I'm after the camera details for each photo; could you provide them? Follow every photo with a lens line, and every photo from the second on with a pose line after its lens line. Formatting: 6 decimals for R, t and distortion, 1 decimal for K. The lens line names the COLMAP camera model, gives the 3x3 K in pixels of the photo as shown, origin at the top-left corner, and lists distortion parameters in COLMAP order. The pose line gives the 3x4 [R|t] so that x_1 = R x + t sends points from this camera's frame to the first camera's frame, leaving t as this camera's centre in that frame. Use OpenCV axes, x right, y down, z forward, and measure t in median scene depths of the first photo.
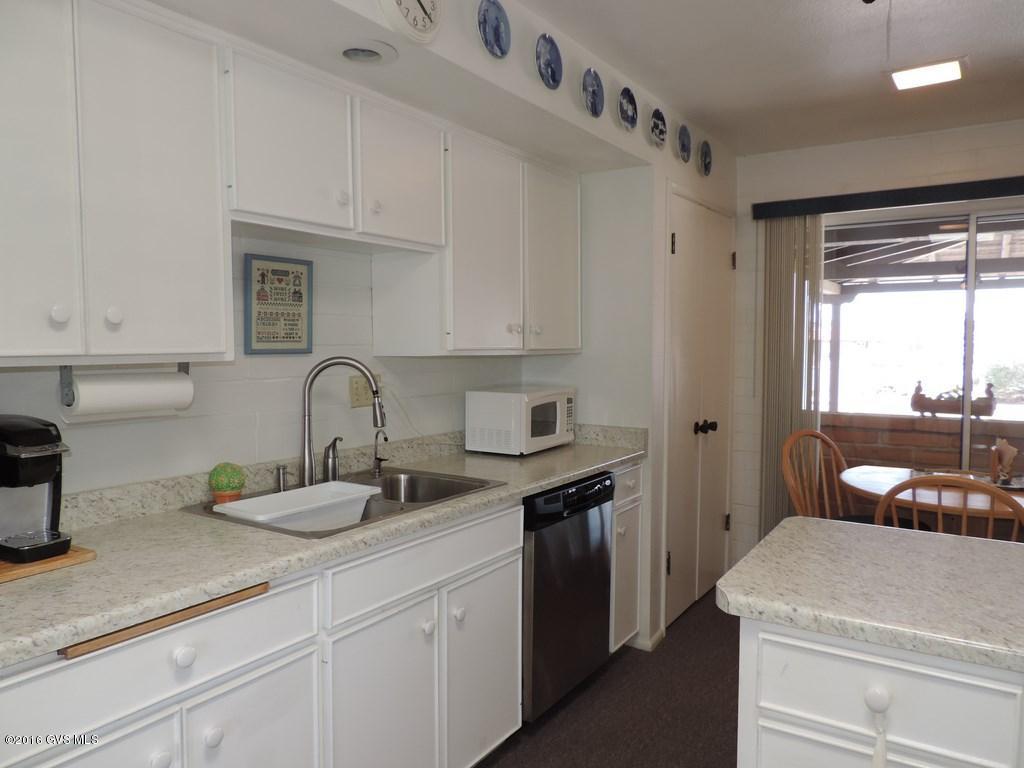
lens RADIAL K [[730.1, 0, 512.0], [0, 730.1, 388.4], [0, 0, 1]] dist [-0.016214, -0.001048]
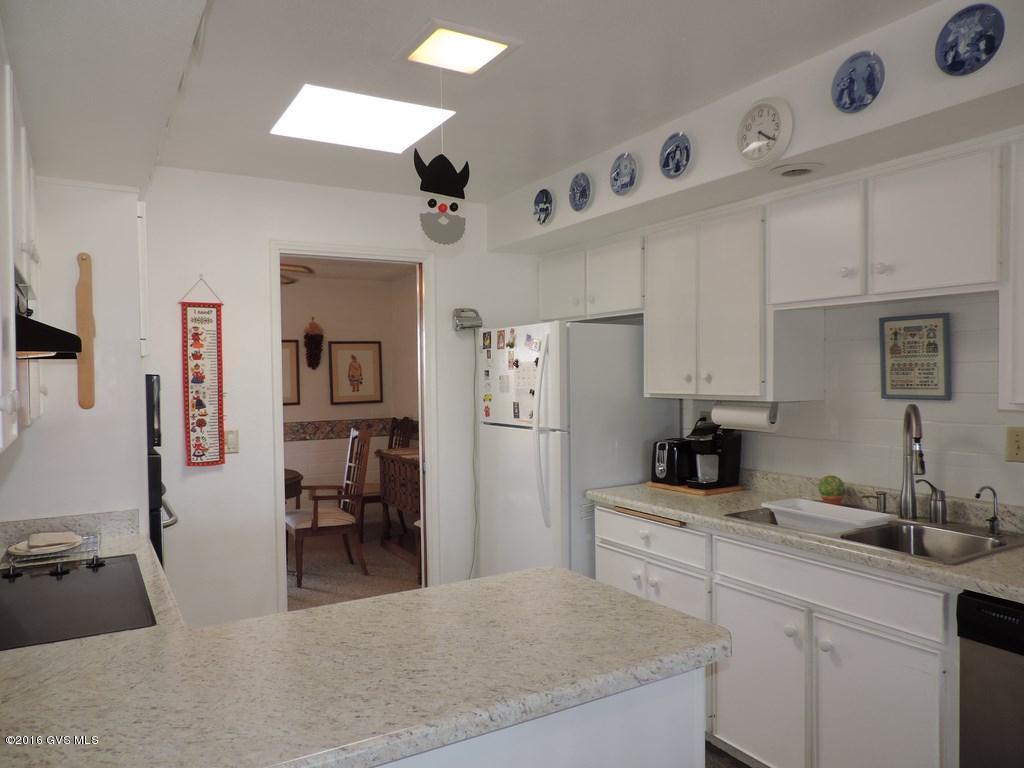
lens RADIAL K [[730.1, 0, 512.0], [0, 730.1, 388.4], [0, 0, 1]] dist [-0.016214, -0.001048]
pose [[-0.441759, 0.024492, -0.896800, 0.983458], [-0.043465, 0.997869, 0.048663, -0.092179], [0.896080, 0.060477, -0.439753, 0.933130]]
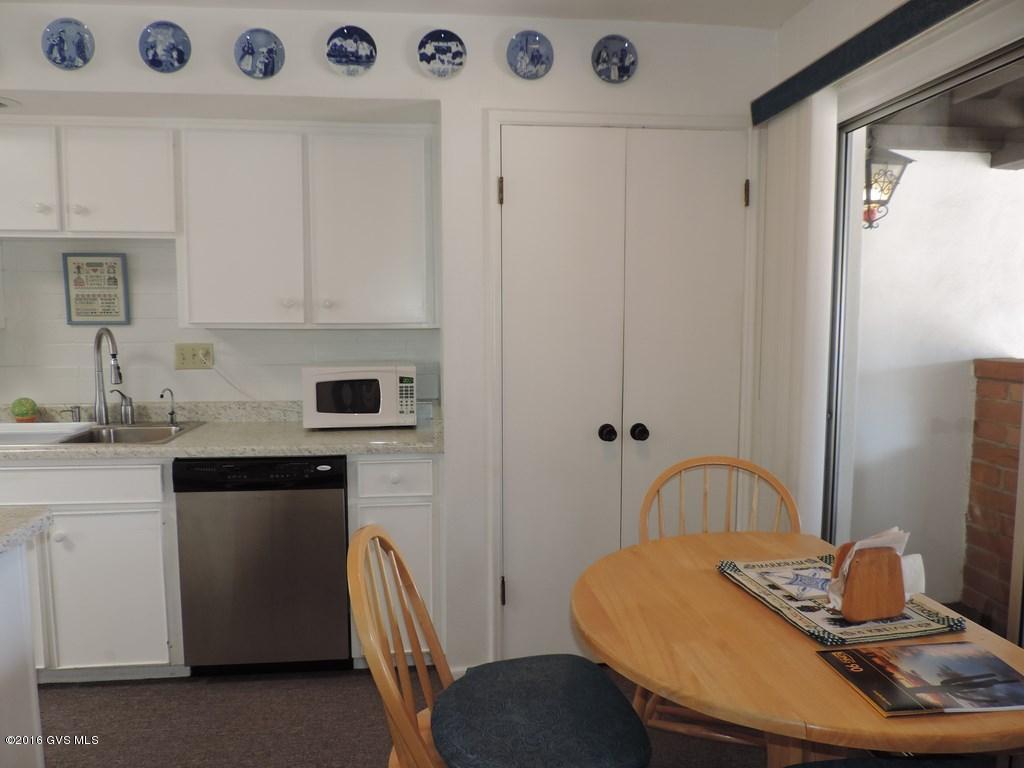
lens RADIAL K [[730.1, 0, 512.0], [0, 730.1, 388.4], [0, 0, 1]] dist [-0.016214, -0.001048]
pose [[0.641552, 0.076314, -0.763274, 1.212099], [-0.048708, 0.997084, 0.058750, -0.046125], [0.765532, -0.000514, 0.643398, 0.718853]]
